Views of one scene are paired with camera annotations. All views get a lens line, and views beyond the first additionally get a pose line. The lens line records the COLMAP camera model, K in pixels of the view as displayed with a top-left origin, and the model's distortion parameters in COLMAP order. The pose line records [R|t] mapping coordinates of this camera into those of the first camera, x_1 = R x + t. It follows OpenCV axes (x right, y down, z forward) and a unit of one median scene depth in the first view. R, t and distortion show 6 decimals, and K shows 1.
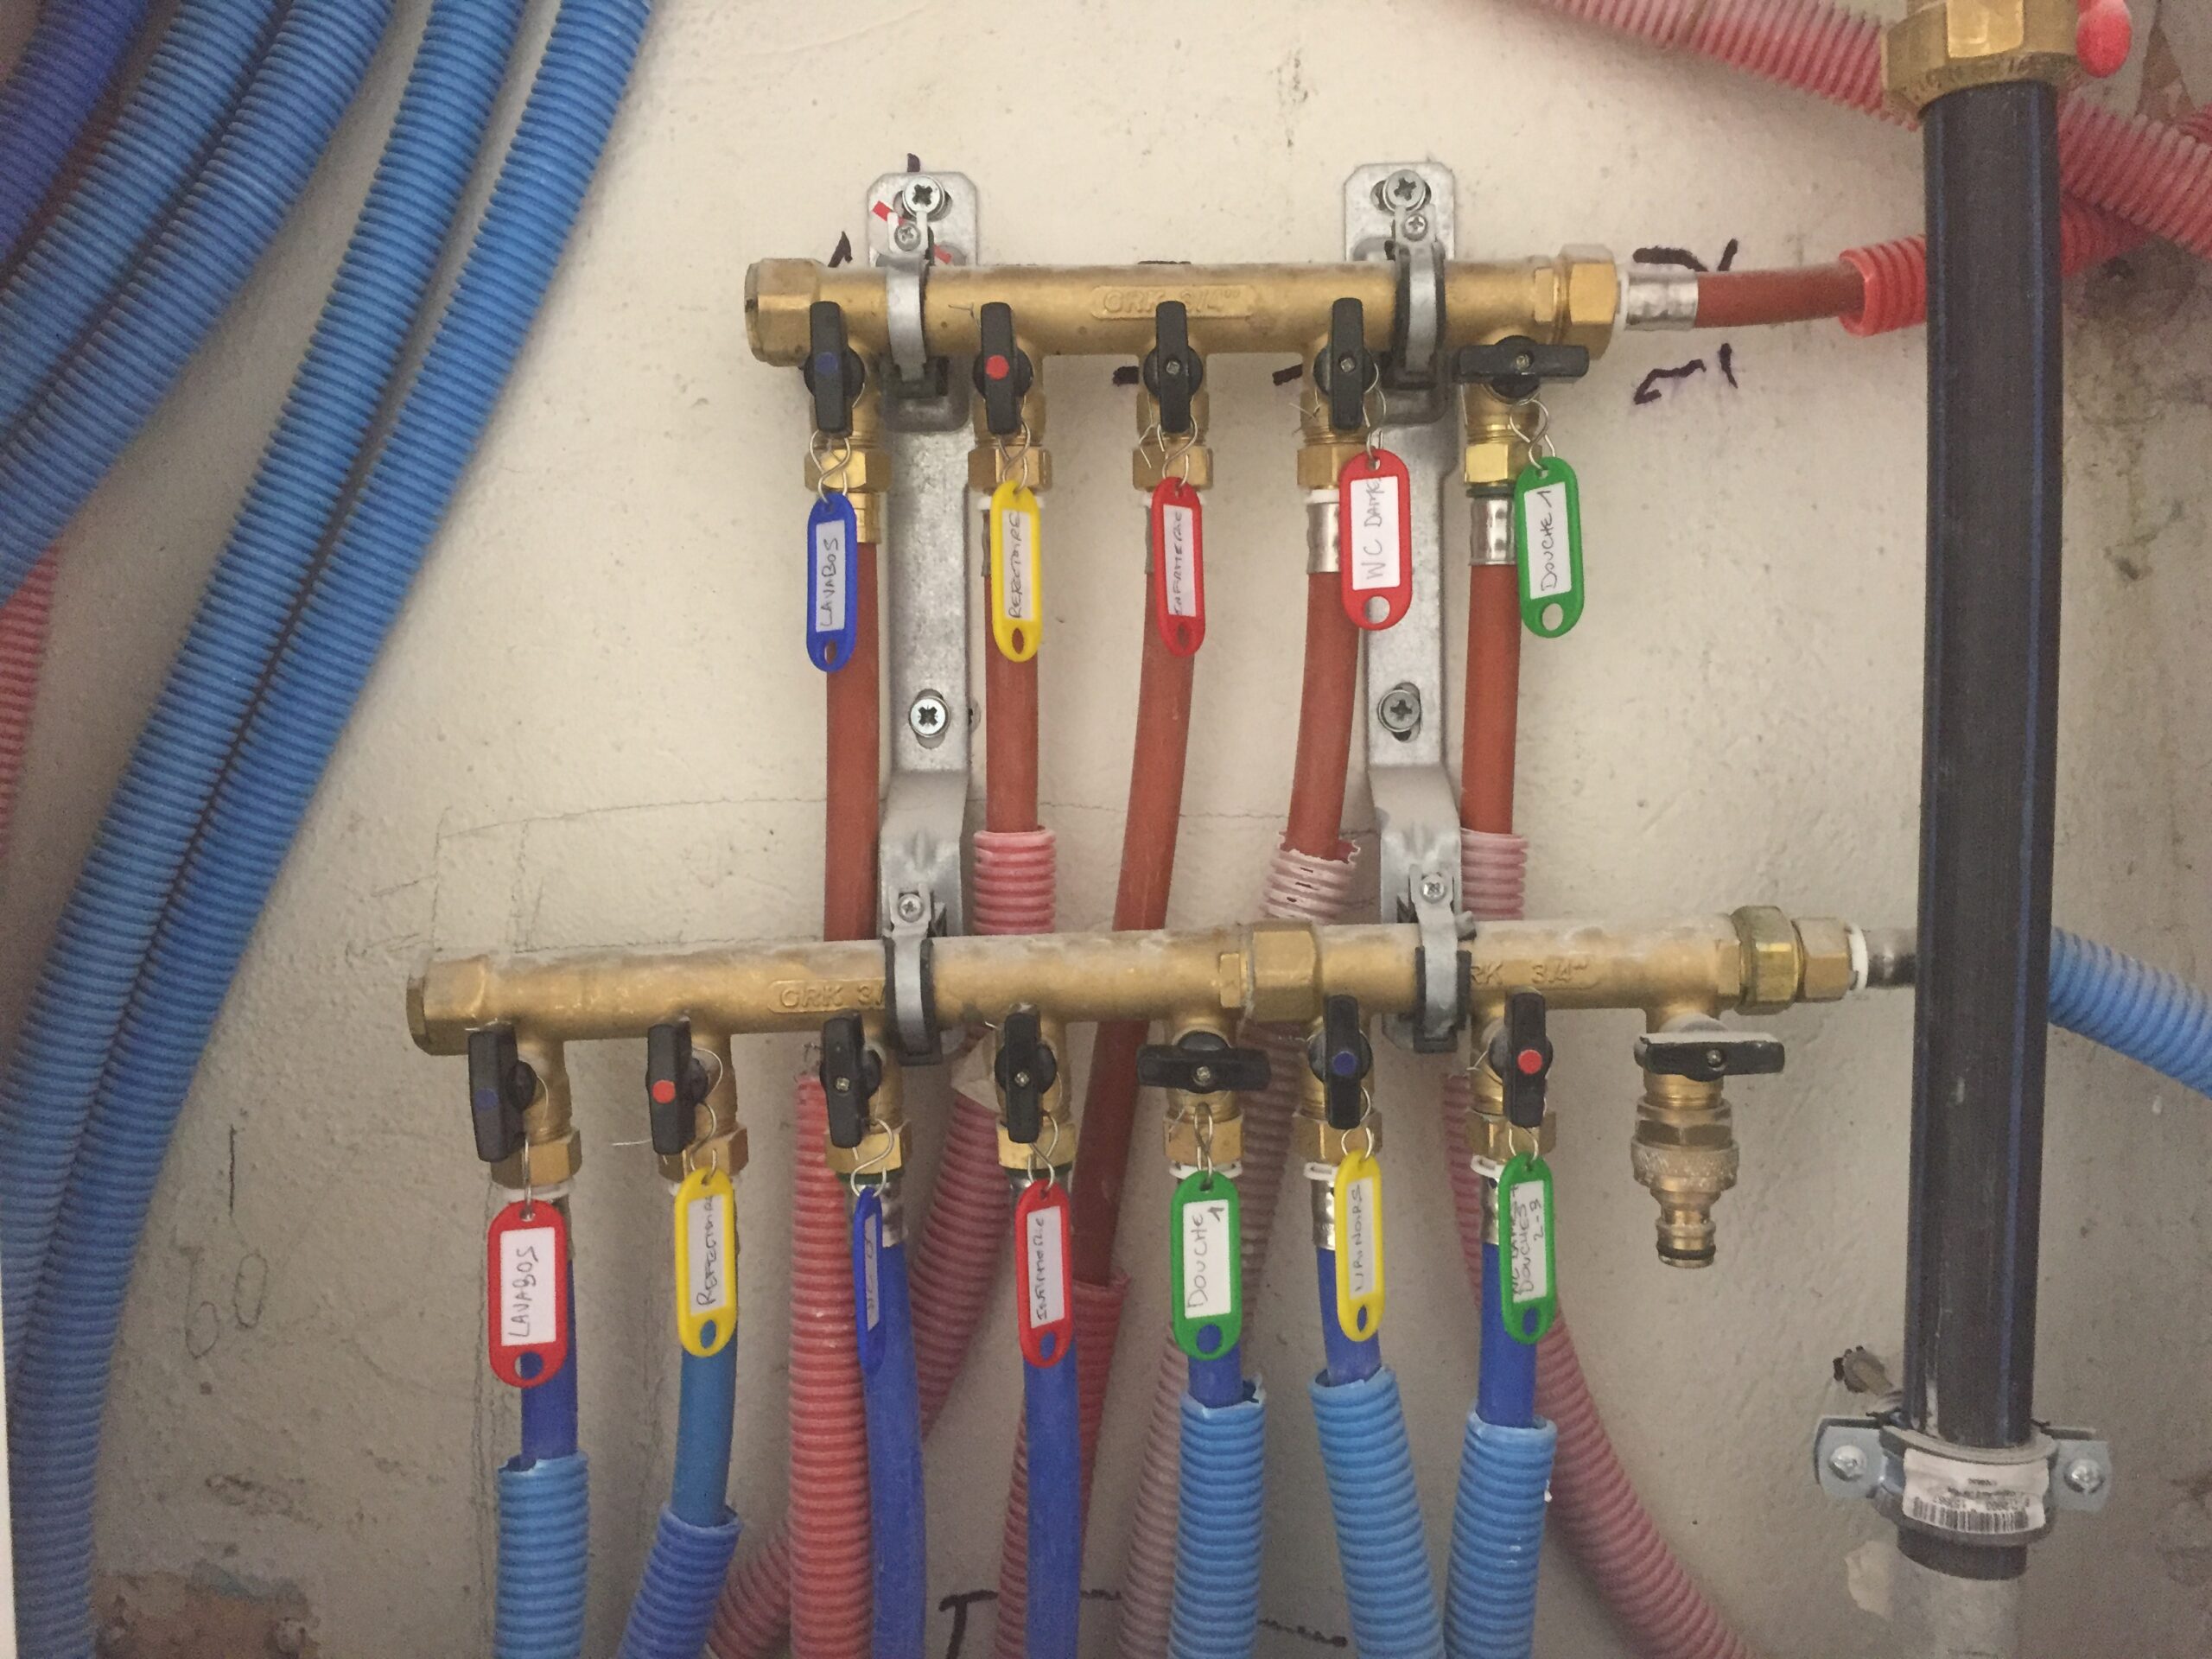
lens RADIAL K [[1877.6, 0, 1106.0], [0, 1877.6, 829.5], [0, 0, 1]] dist [0.070351, -0.085806]
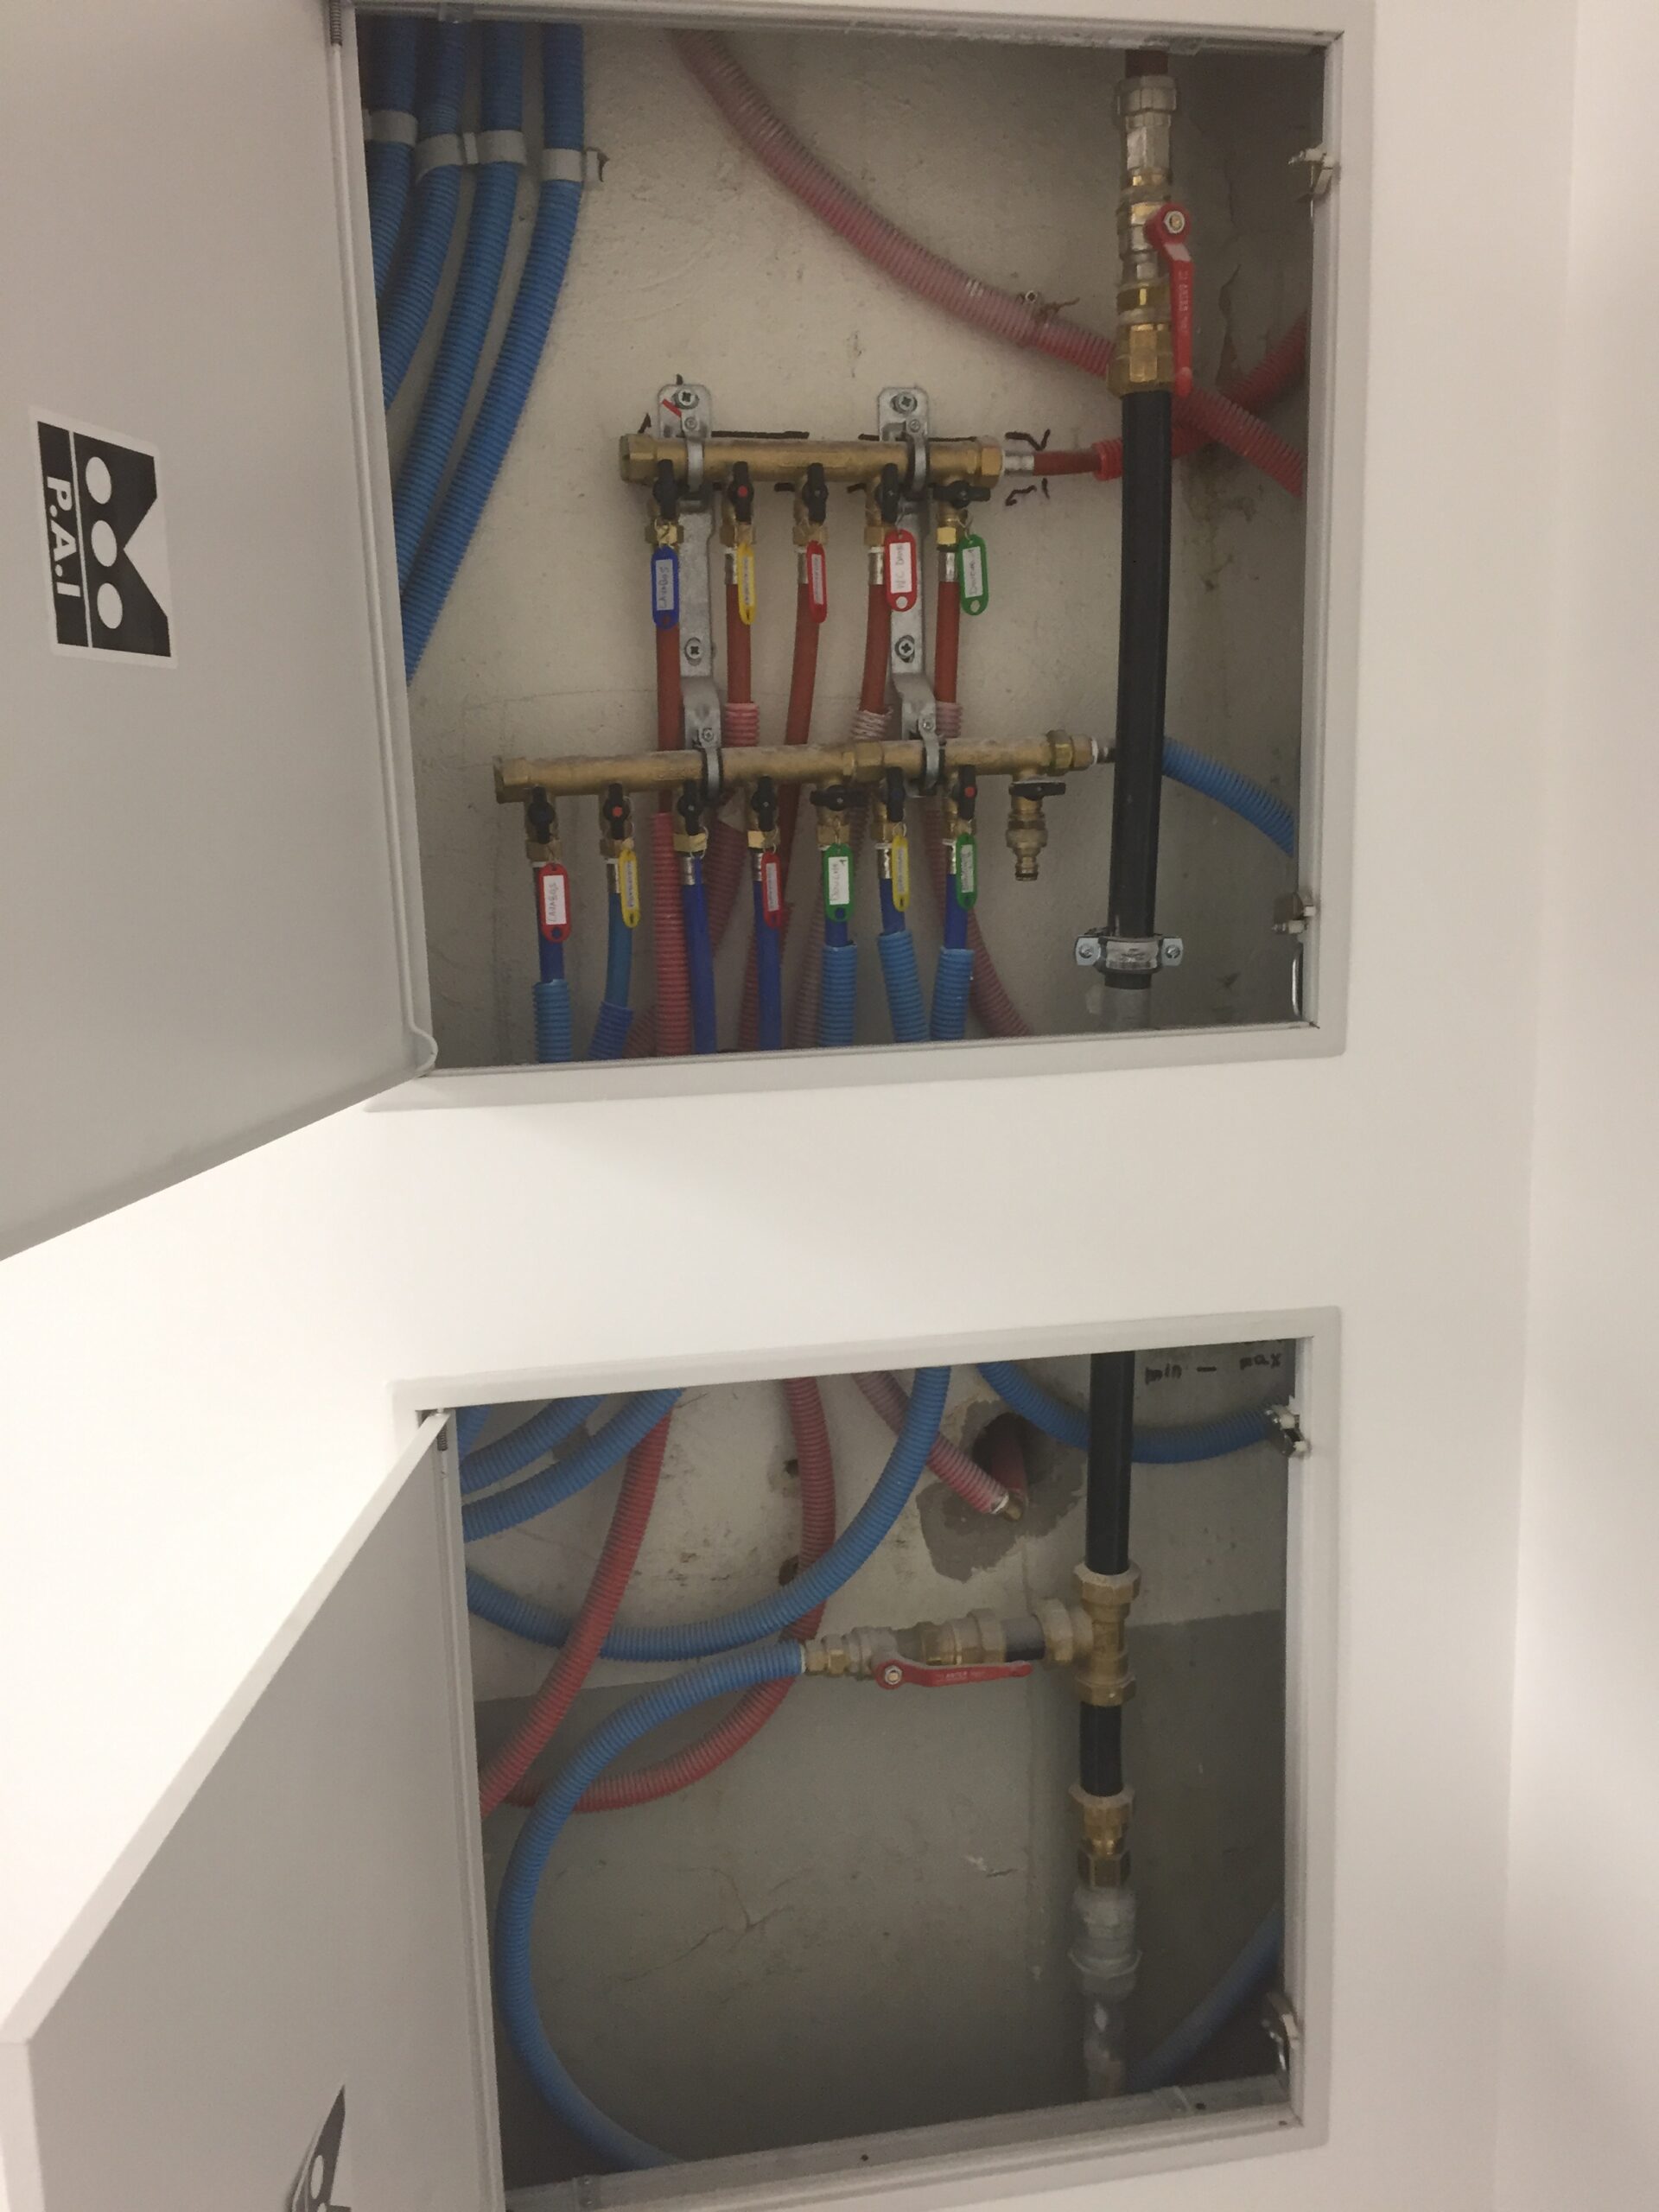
lens RADIAL K [[1877.6, 0, 829.5], [0, 1877.6, 1106.0], [0, 0, 1]] dist [0.070351, -0.085806]
pose [[0.977593, -0.047960, 0.204966, -0.445559], [0.012918, 0.985533, 0.168992, 0.099704], [-0.210105, -0.162558, 0.964070, -1.309678]]
